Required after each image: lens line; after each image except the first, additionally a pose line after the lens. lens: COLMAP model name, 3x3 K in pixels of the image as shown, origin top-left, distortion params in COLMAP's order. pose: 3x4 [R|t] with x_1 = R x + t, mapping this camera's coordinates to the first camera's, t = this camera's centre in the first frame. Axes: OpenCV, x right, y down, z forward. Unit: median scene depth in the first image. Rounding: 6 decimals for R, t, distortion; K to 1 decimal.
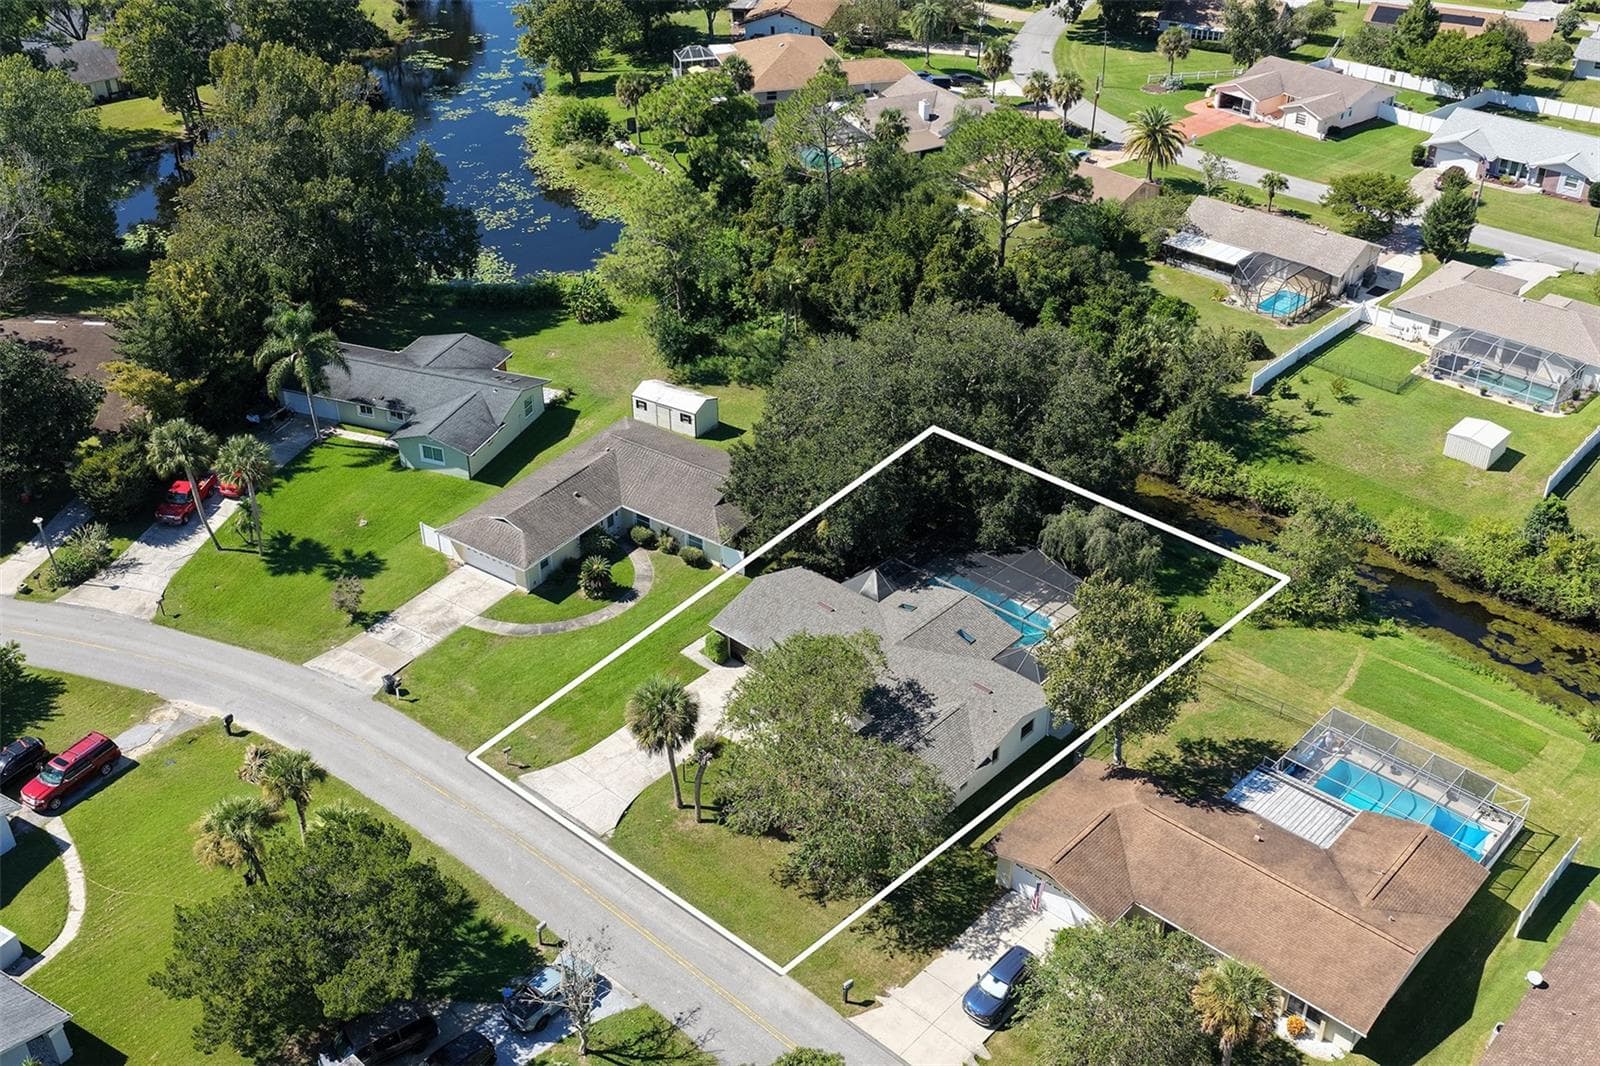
lens RADIAL K [[1575.0, 0, 808.1], [0, 1575.0, 530.3], [0, 0, 1]] dist [-0.008073, 0.017447]
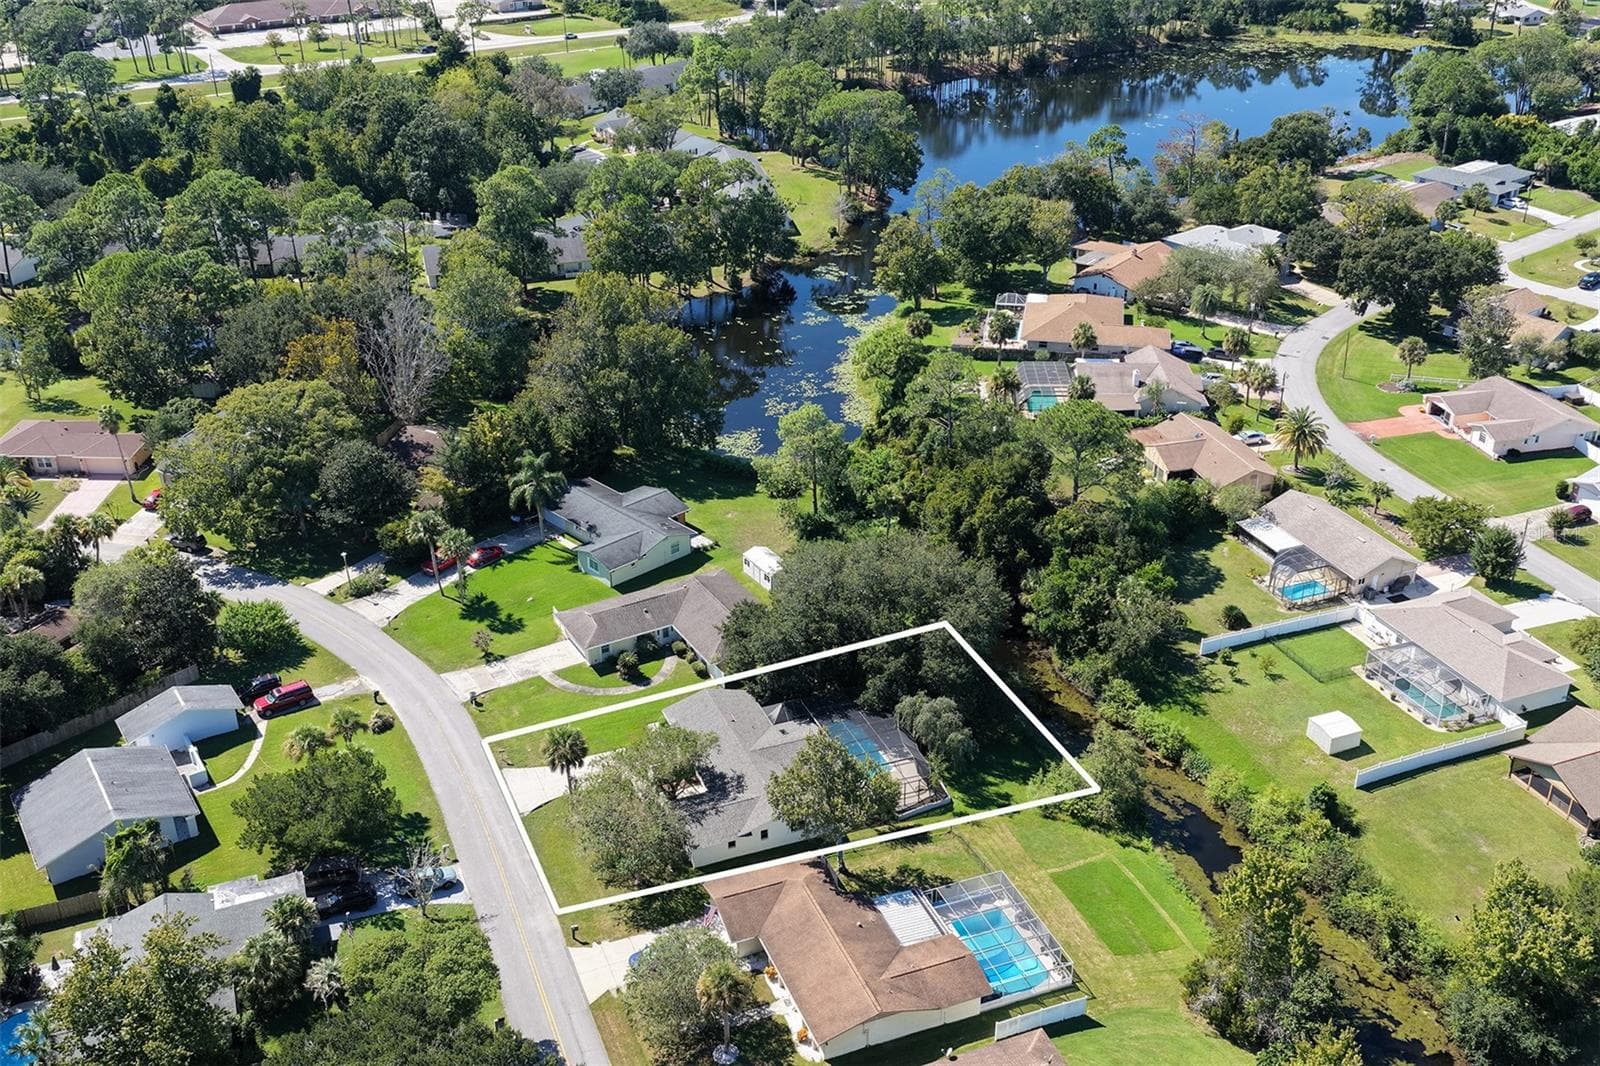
lens RADIAL K [[1575.0, 0, 808.1], [0, 1575.0, 530.3], [0, 0, 1]] dist [-0.008073, 0.017447]
pose [[0.901090, 0.196717, -0.386445, 0.493458], [-0.230065, 0.972289, -0.041514, -0.062776], [0.367570, 0.126315, 0.921378, -0.292760]]
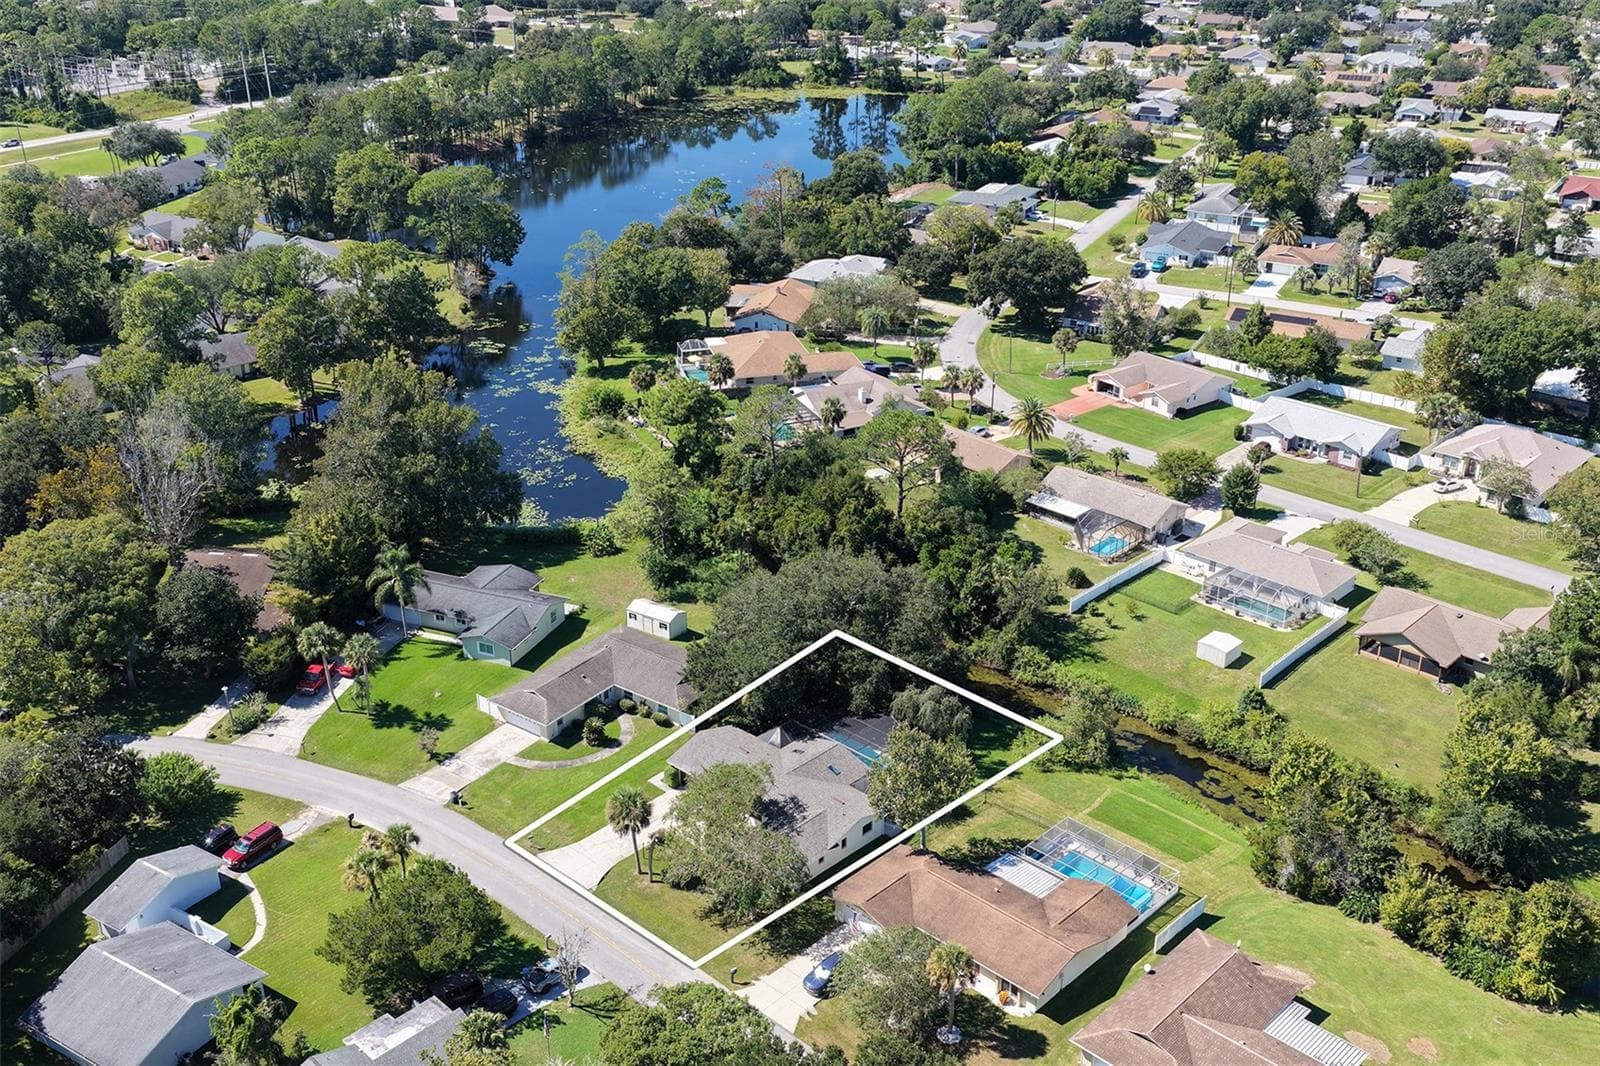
lens RADIAL K [[1575.0, 0, 808.1], [0, 1575.0, 530.3], [0, 0, 1]] dist [-0.008073, 0.017447]
pose [[0.999755, 0.009035, -0.020211, 0.081559], [-0.011700, 0.990656, -0.135880, 0.035210], [0.018794, 0.136083, 0.990519, -0.421259]]
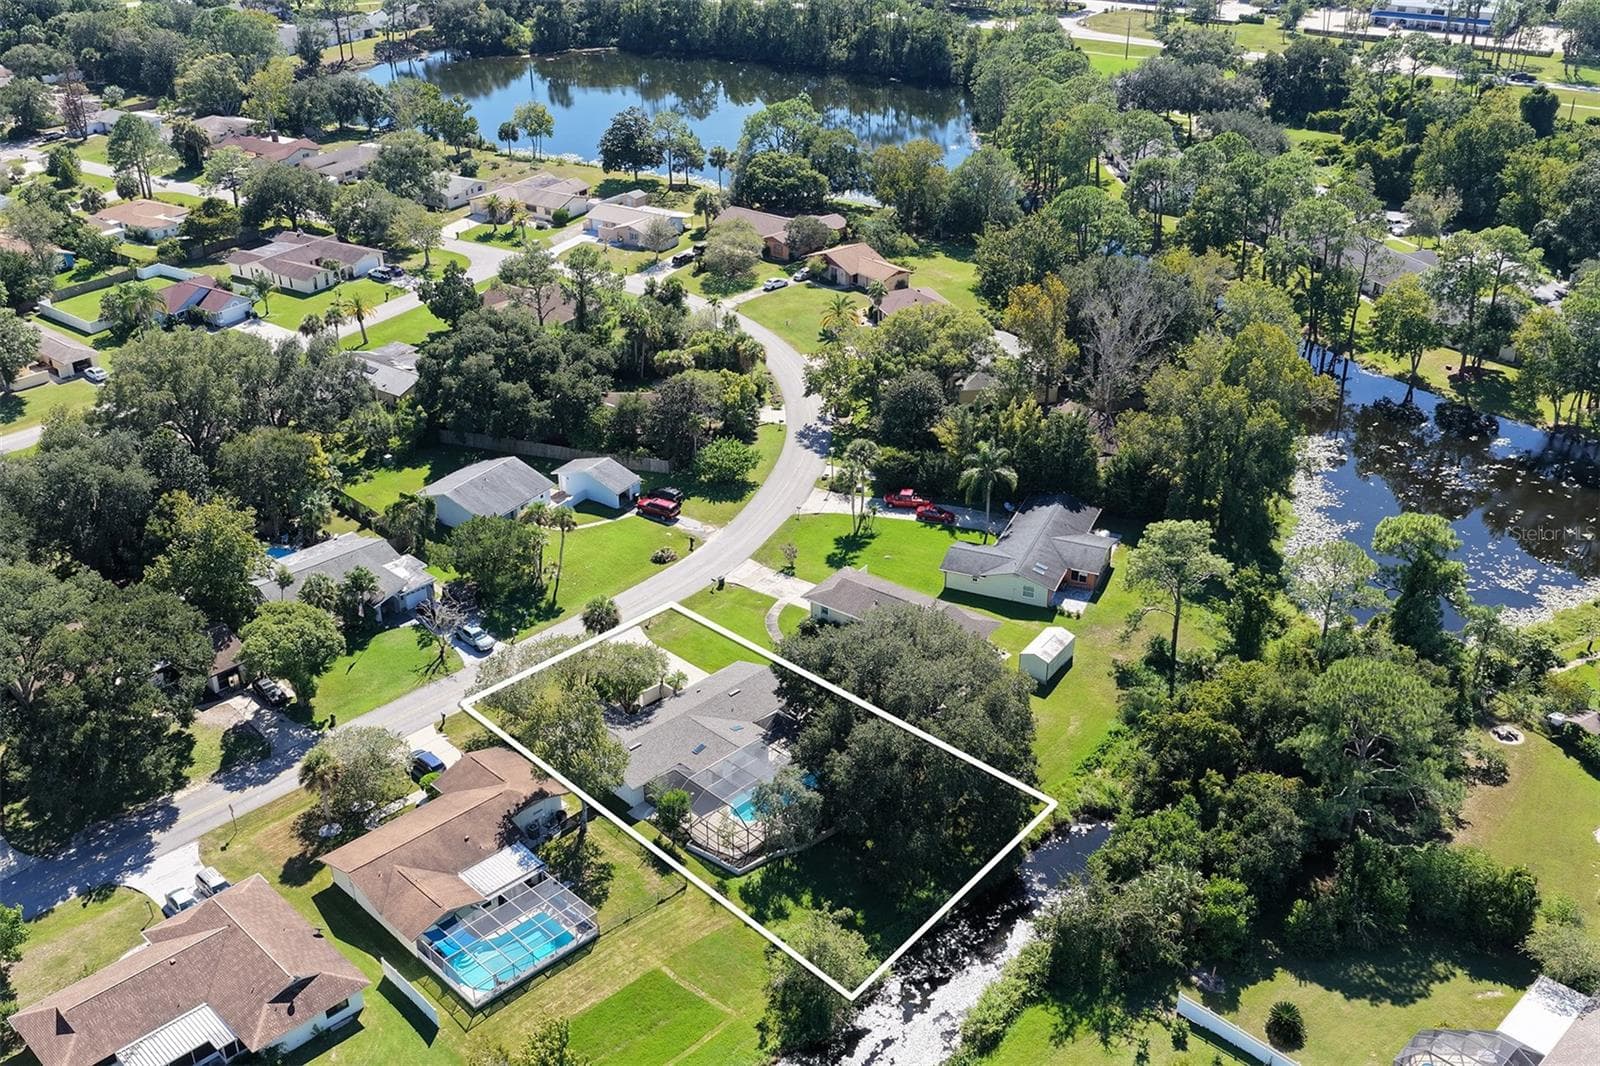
lens RADIAL K [[1575.0, 0, 808.1], [0, 1575.0, 530.3], [0, 0, 1]] dist [-0.008073, 0.017447]
pose [[-0.040971, 0.466373, -0.883639, 1.021606], [-0.536984, 0.735526, 0.413099, -0.586093], [0.842597, 0.491425, 0.220299, 0.519255]]
